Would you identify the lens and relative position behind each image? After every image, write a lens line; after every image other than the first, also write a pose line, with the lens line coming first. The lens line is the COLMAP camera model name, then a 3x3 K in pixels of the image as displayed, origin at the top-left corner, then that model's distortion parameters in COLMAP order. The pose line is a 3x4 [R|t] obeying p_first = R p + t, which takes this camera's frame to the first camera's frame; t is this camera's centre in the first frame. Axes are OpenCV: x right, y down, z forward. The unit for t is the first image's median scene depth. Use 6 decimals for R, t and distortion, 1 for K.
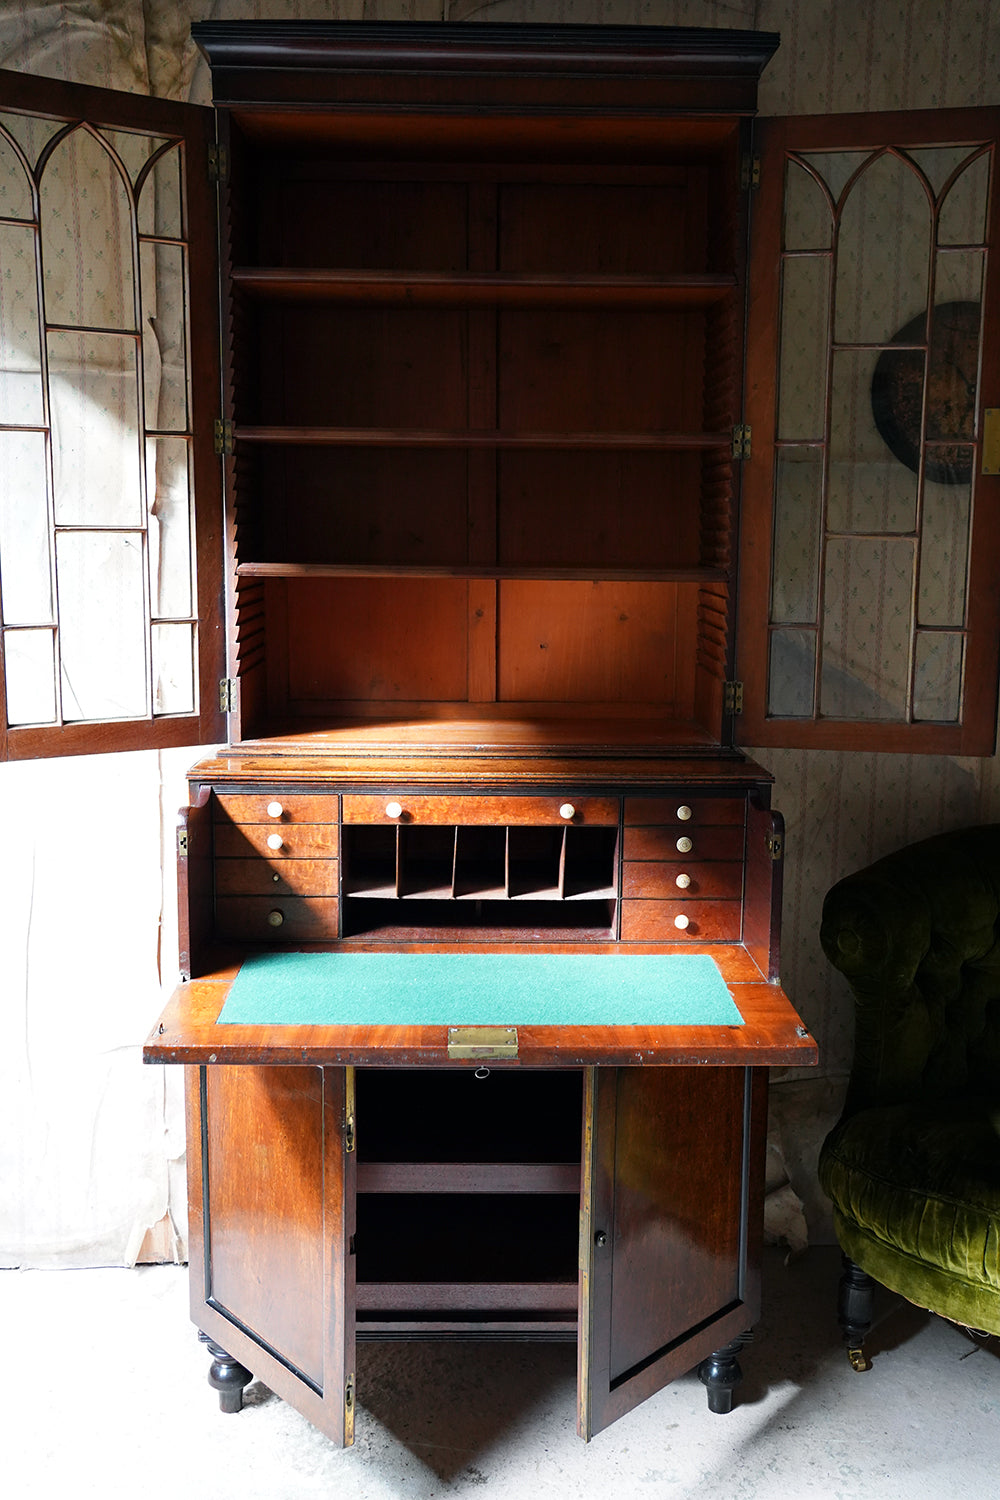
lens RADIAL K [[1526.9, 0, 503.8], [0, 1526.9, 754.5], [0, 0, 1]] dist [-0.036985, 0.177927]
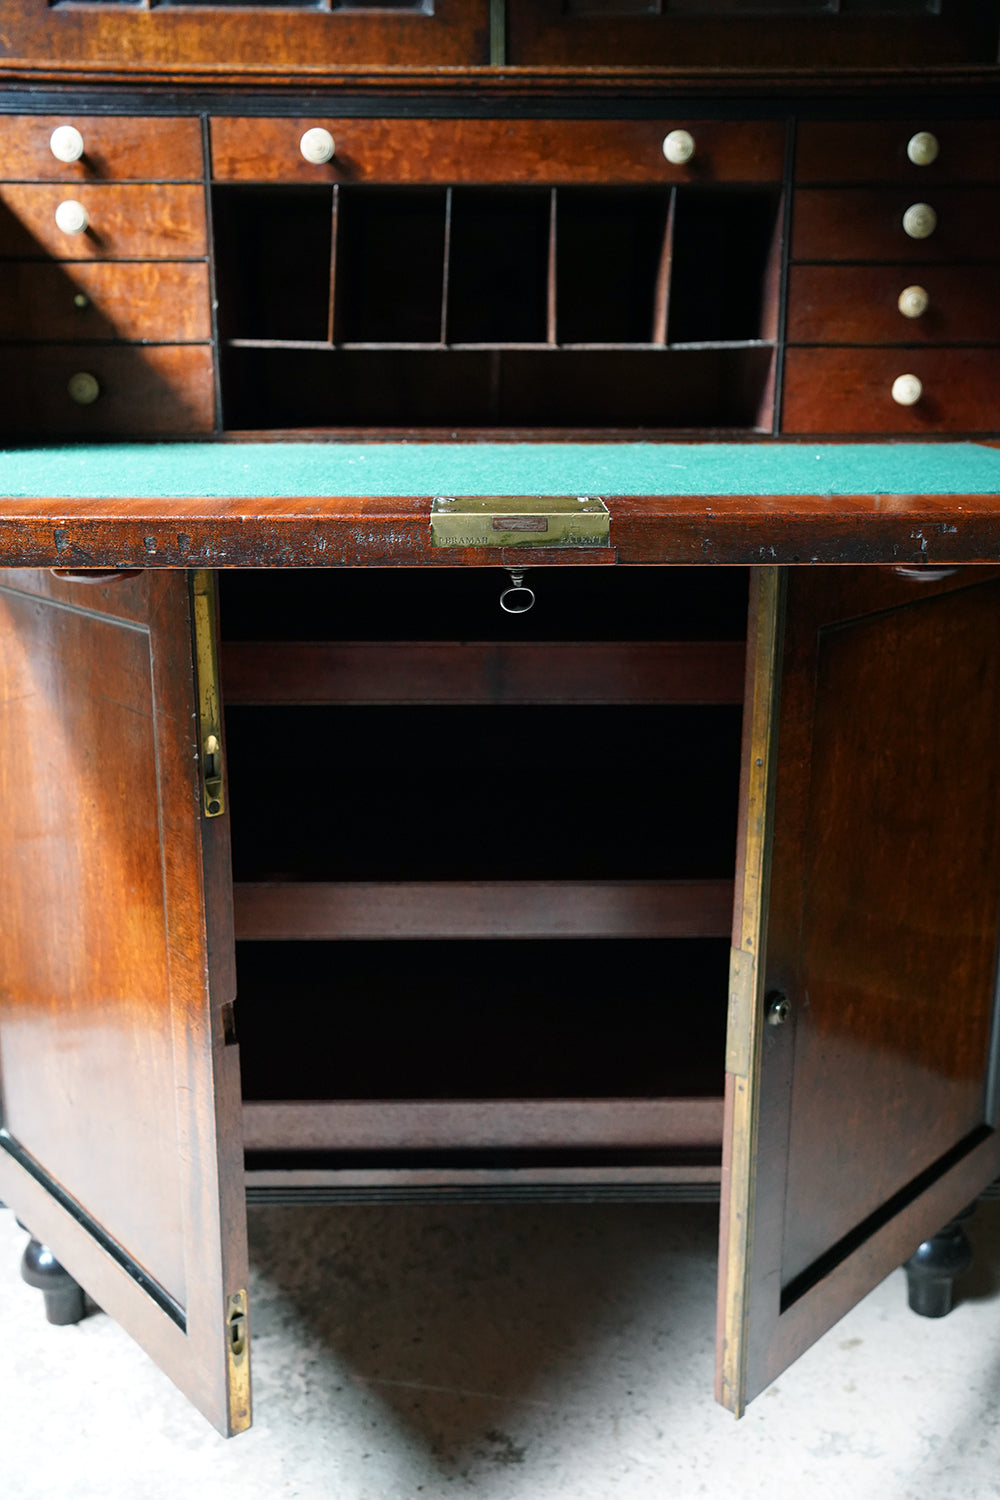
lens RADIAL K [[1526.9, 0, 503.8], [0, 1526.9, 754.5], [0, 0, 1]] dist [-0.036985, 0.177927]
pose [[0.999951, -0.009834, -0.001414, -0.013875], [0.009931, 0.993356, 0.114654, 0.161007], [0.000277, -0.114663, 0.993404, 0.471030]]
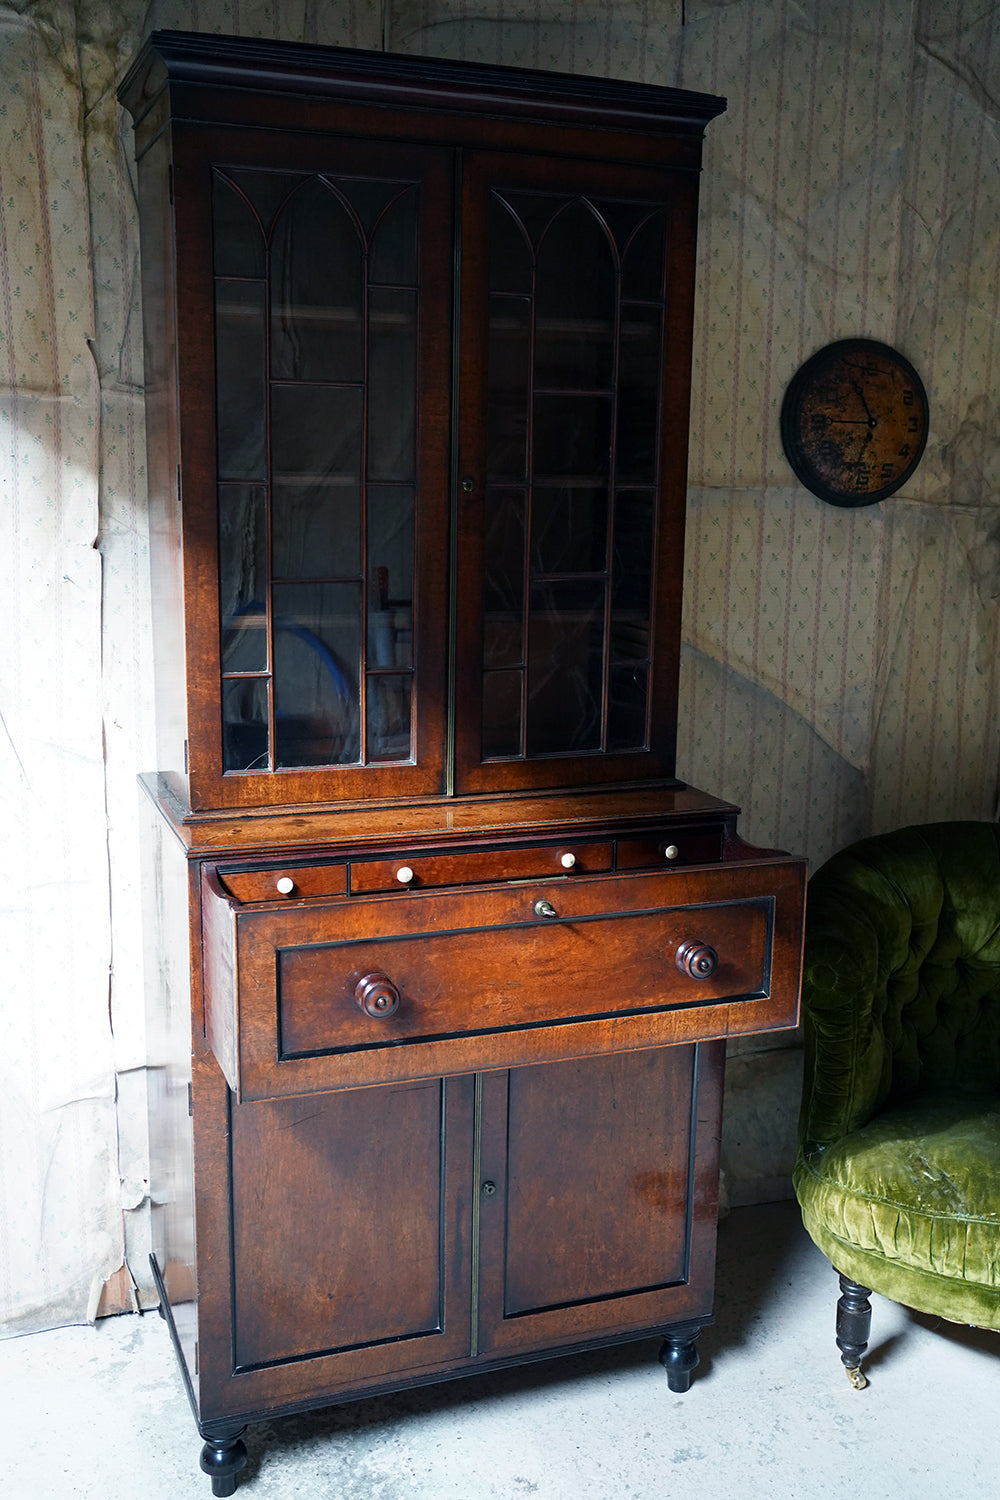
lens RADIAL K [[1525.4, 0, 518.6], [0, 1525.4, 756.5], [0, 0, 1]] dist [-0.031500, 0.167582]
pose [[0.964006, -0.048251, 0.261465, -0.256402], [0.033586, 0.997617, 0.060270, -0.085487], [-0.263750, -0.049319, 0.963330, 0.014338]]
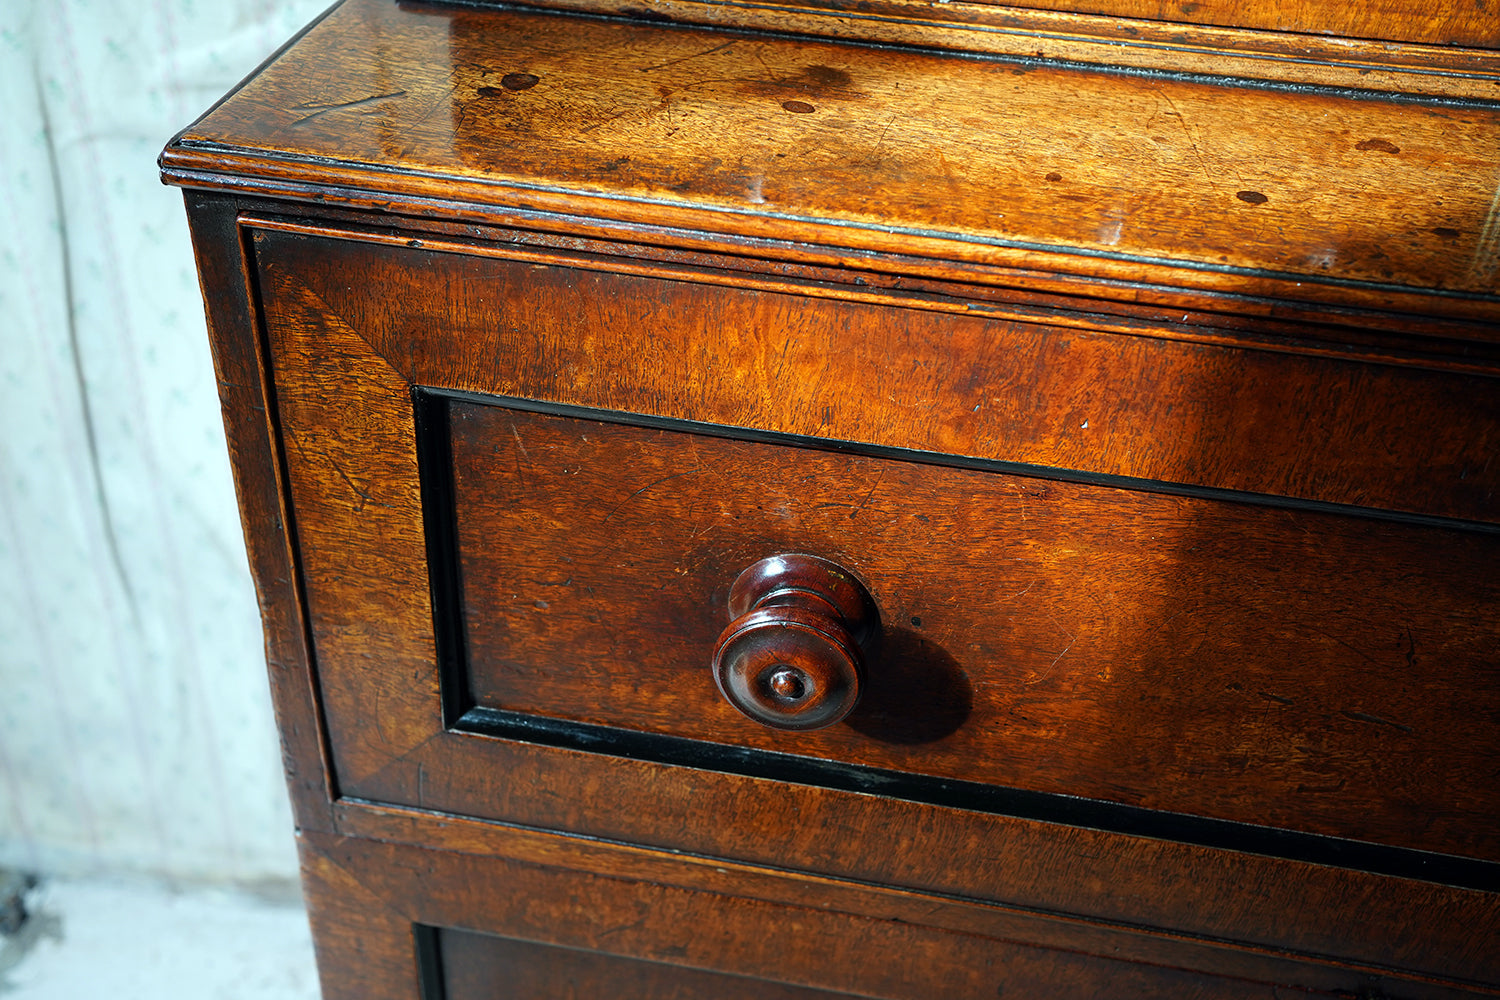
lens RADIAL K [[1492.2, 0, 738.0], [0, 1492.2, 466.0], [0, 0, 1]] dist [-0.005771, 0.188806]
pose [[0.982919, 0.137201, -0.122660, -0.097491], [-0.067607, 0.889084, 0.452725, -0.044389], [0.171170, -0.436699, 0.883173, 0.761223]]
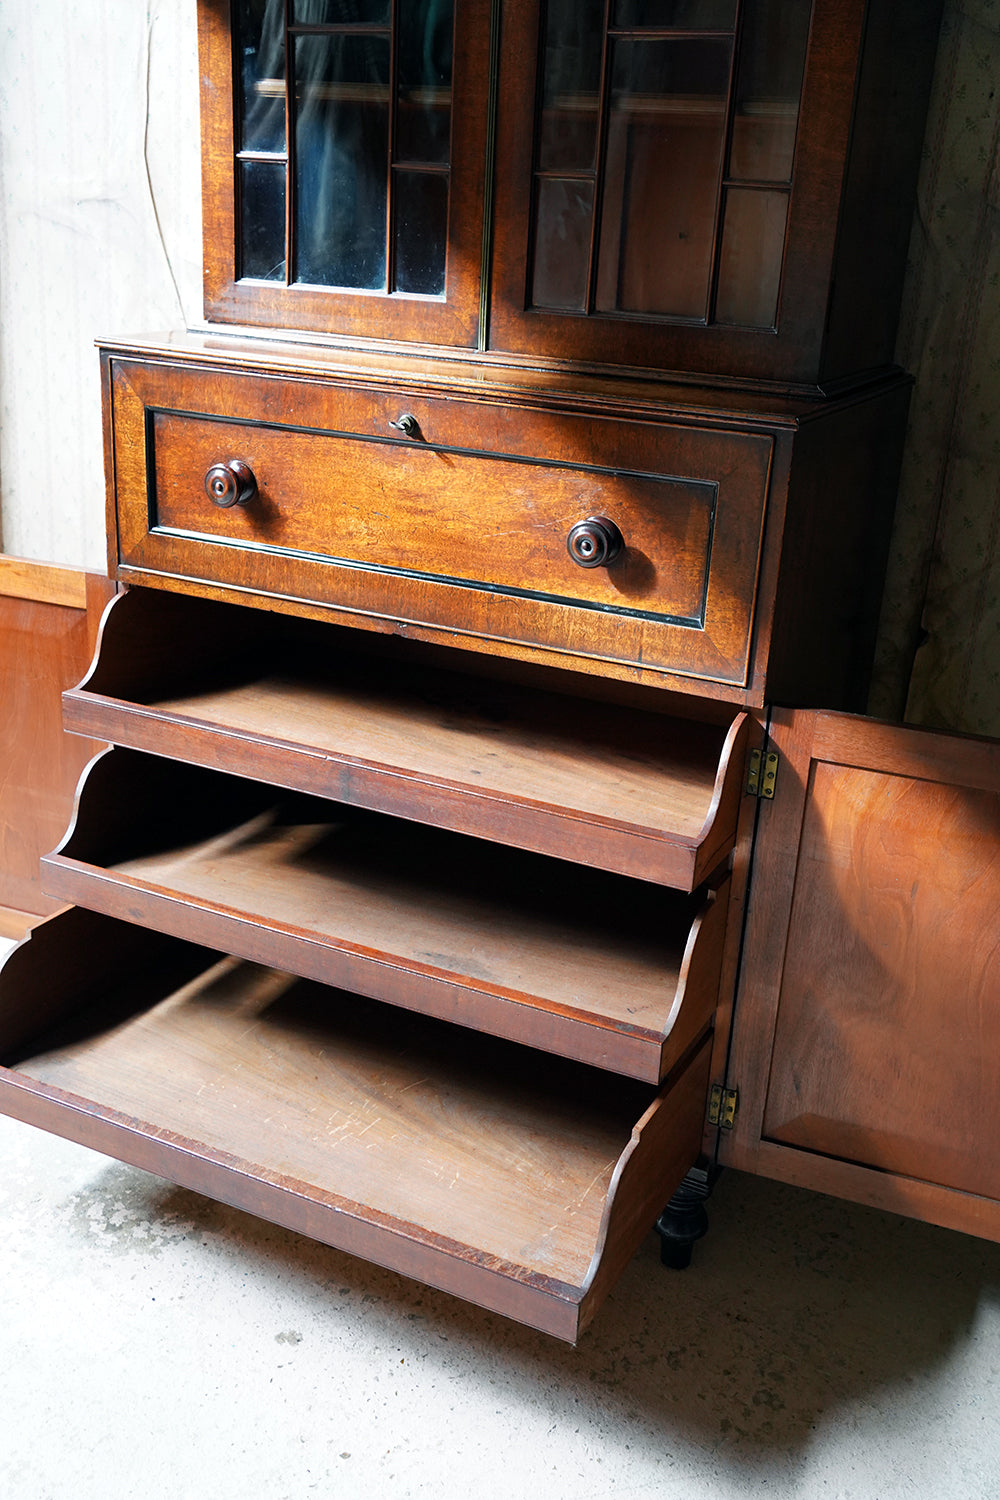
lens RADIAL K [[1526.3, 0, 513.2], [0, 1526.3, 748.7], [0, 0, 1]] dist [-0.029811, 0.159018]
pose [[0.884072, 0.201405, -0.421725, 0.344805], [-0.113489, 0.967883, 0.224326, 0.013194], [0.453361, -0.150460, 0.878536, 0.331072]]
